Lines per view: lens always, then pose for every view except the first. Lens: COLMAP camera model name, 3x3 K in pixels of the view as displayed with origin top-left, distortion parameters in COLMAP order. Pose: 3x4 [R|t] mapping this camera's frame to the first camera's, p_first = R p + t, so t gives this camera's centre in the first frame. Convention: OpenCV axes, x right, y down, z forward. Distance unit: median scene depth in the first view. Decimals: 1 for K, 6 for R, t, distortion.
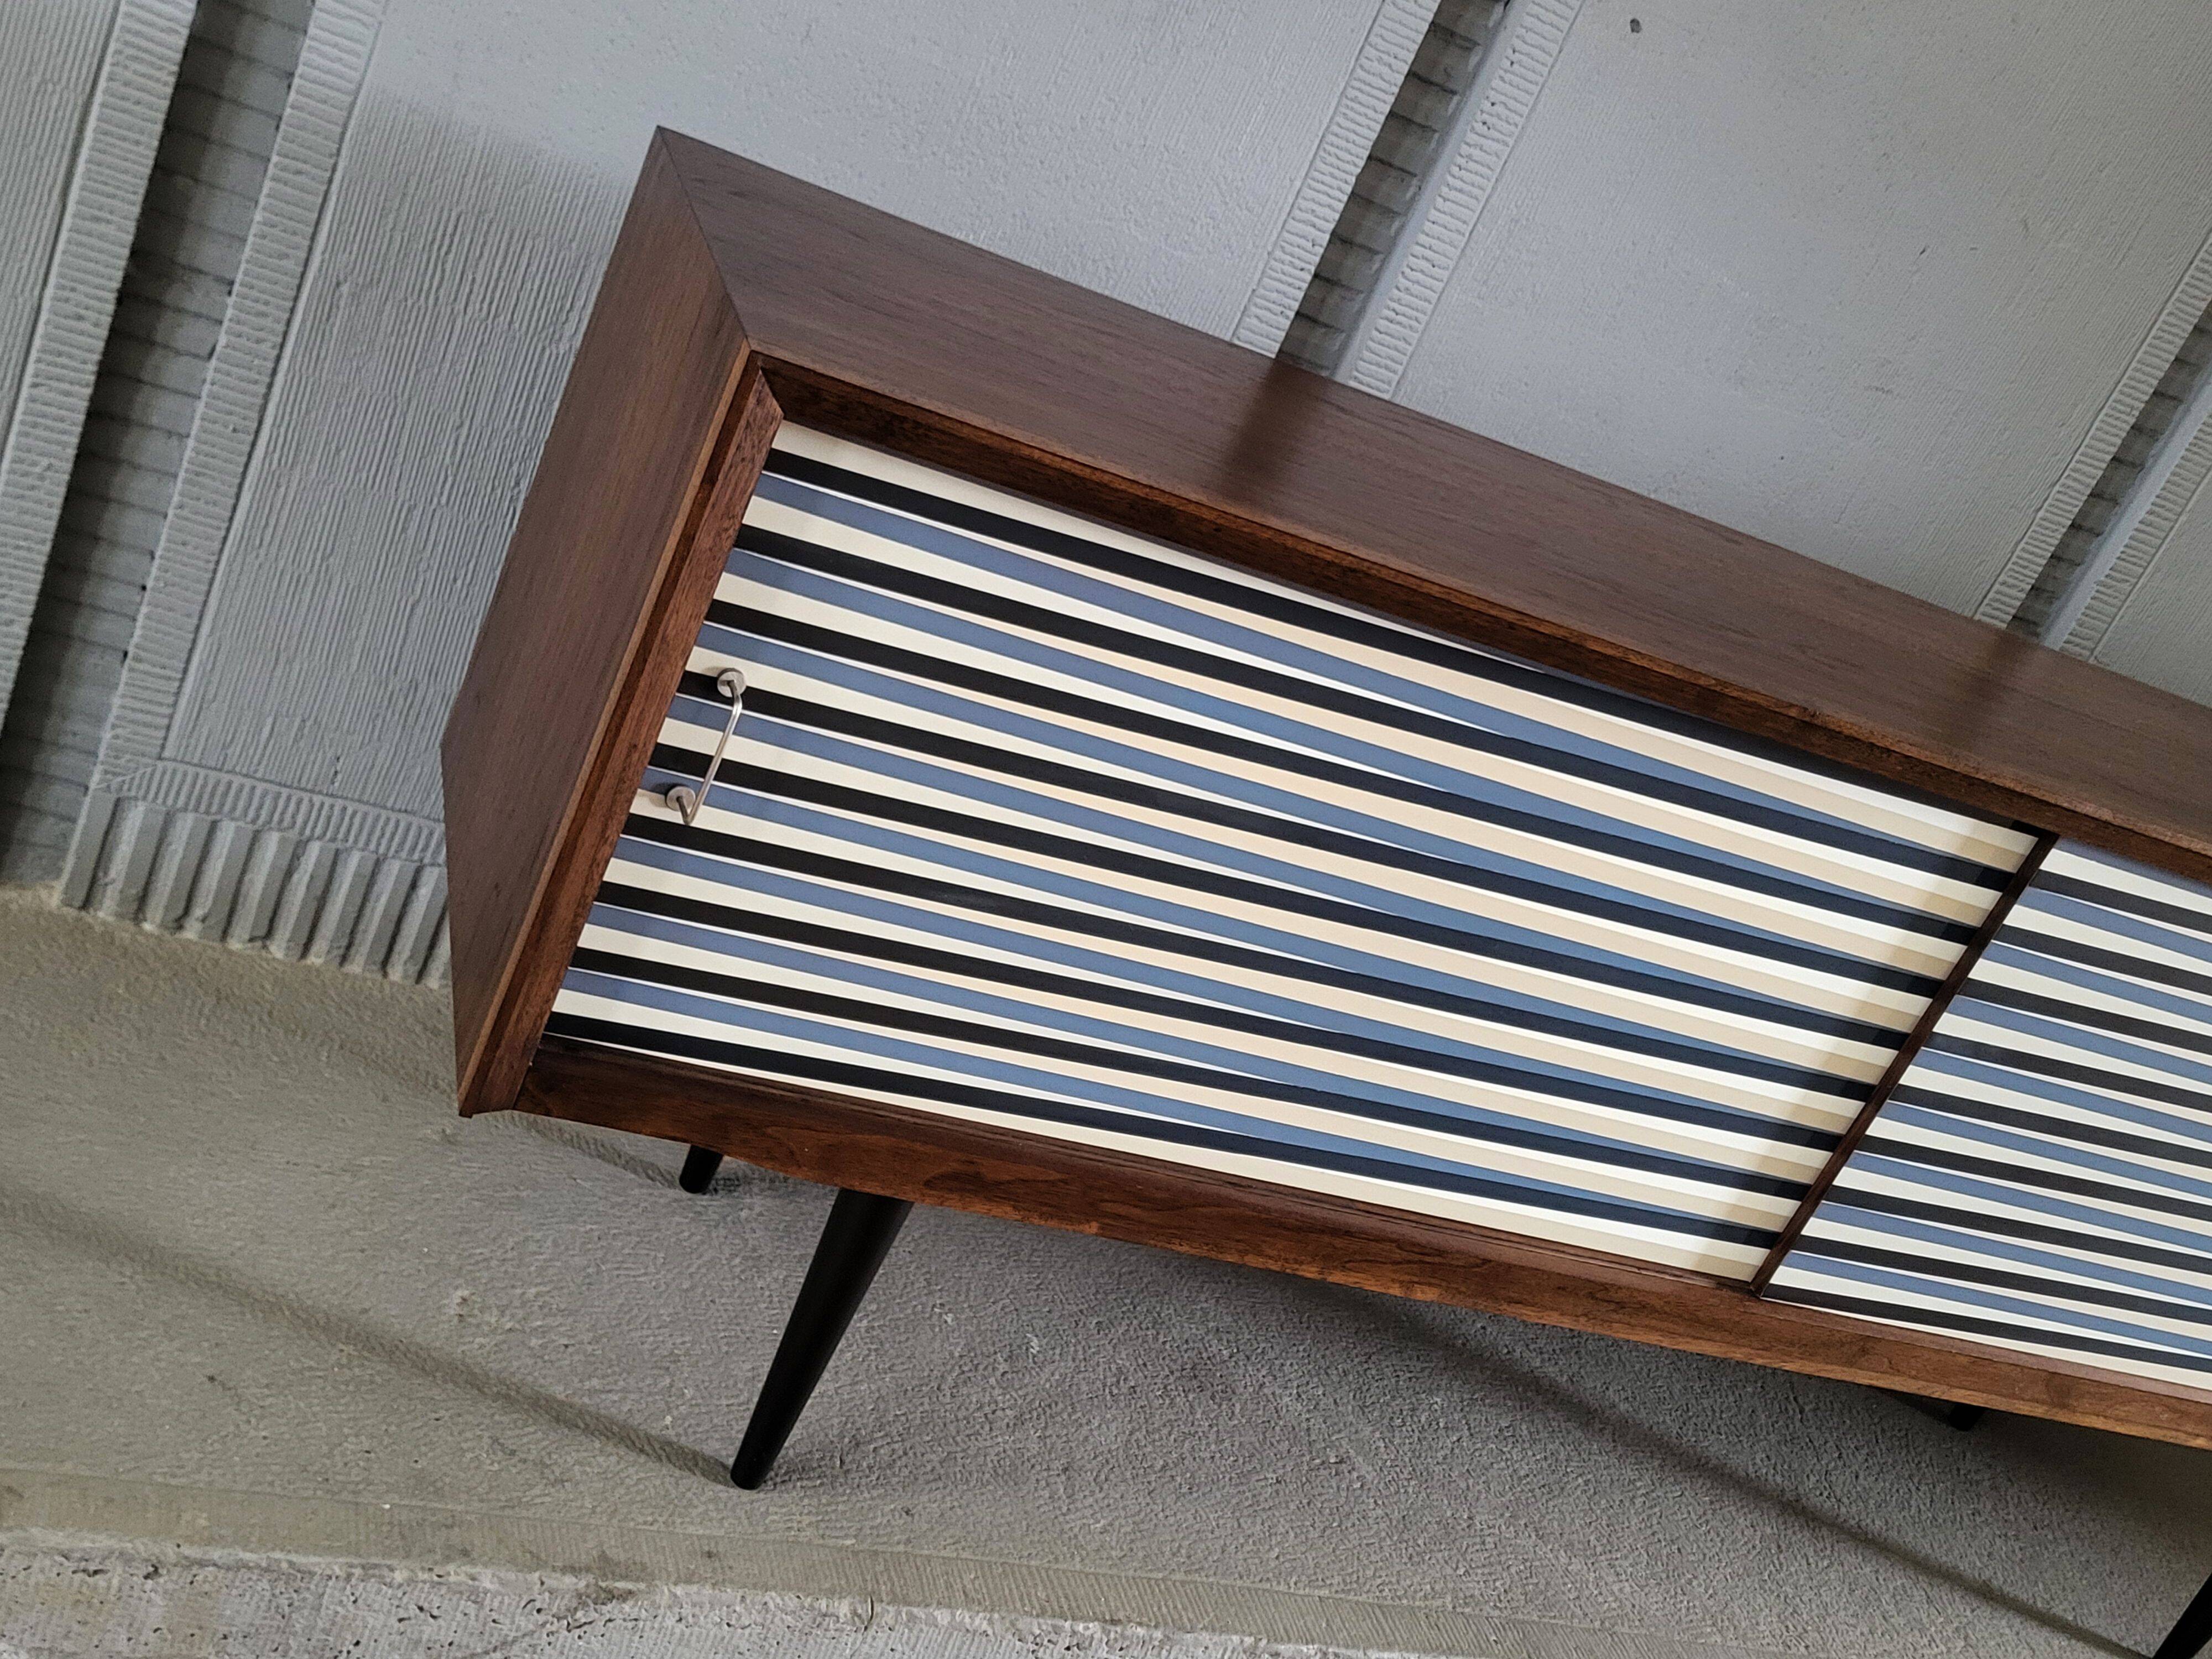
lens RADIAL K [[2385.3, 0, 1119.5], [0, 2385.3, 809.4], [0, 0, 1]] dist [0.047205, 0.000000]
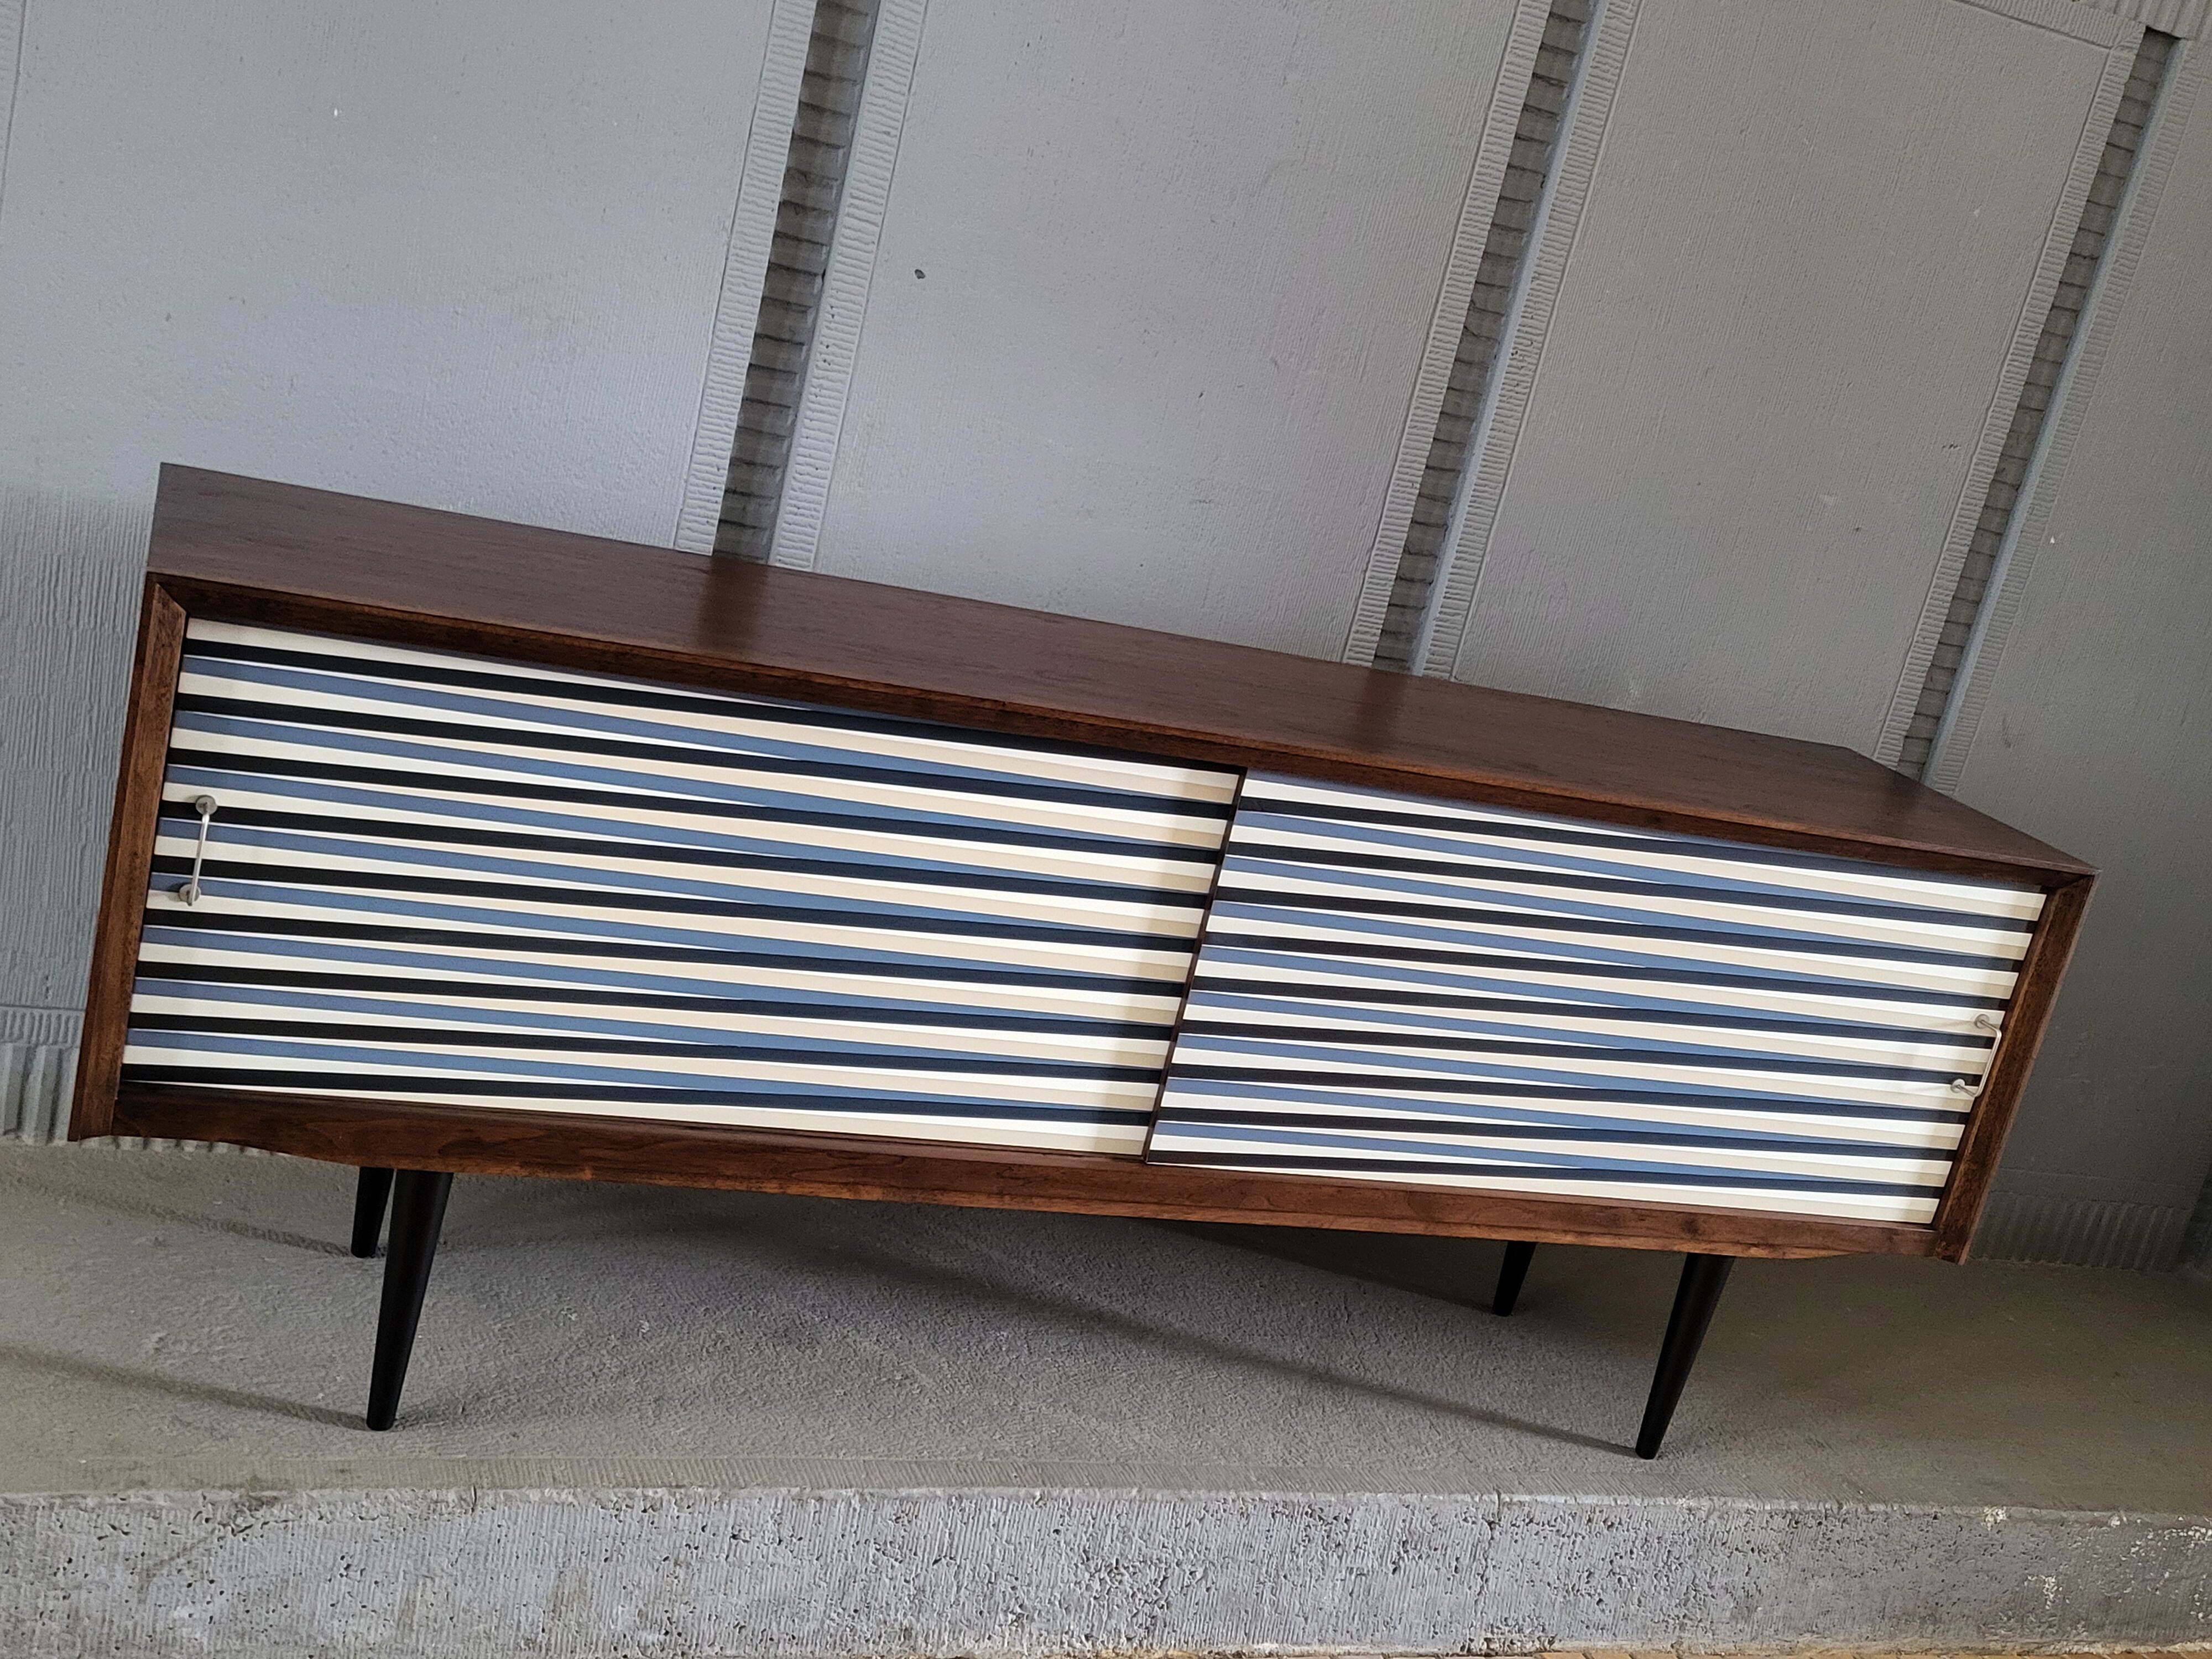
lens RADIAL K [[2385.3, 0, 1118.3], [0, 2385.3, 802.6], [0, 0, 1]] dist [0.047205, 0.000000]
pose [[0.982415, -0.186685, 0.002901, 0.291574], [0.185390, 0.973520, -0.133750, 0.187470], [0.022145, 0.131936, 0.991011, -0.339985]]
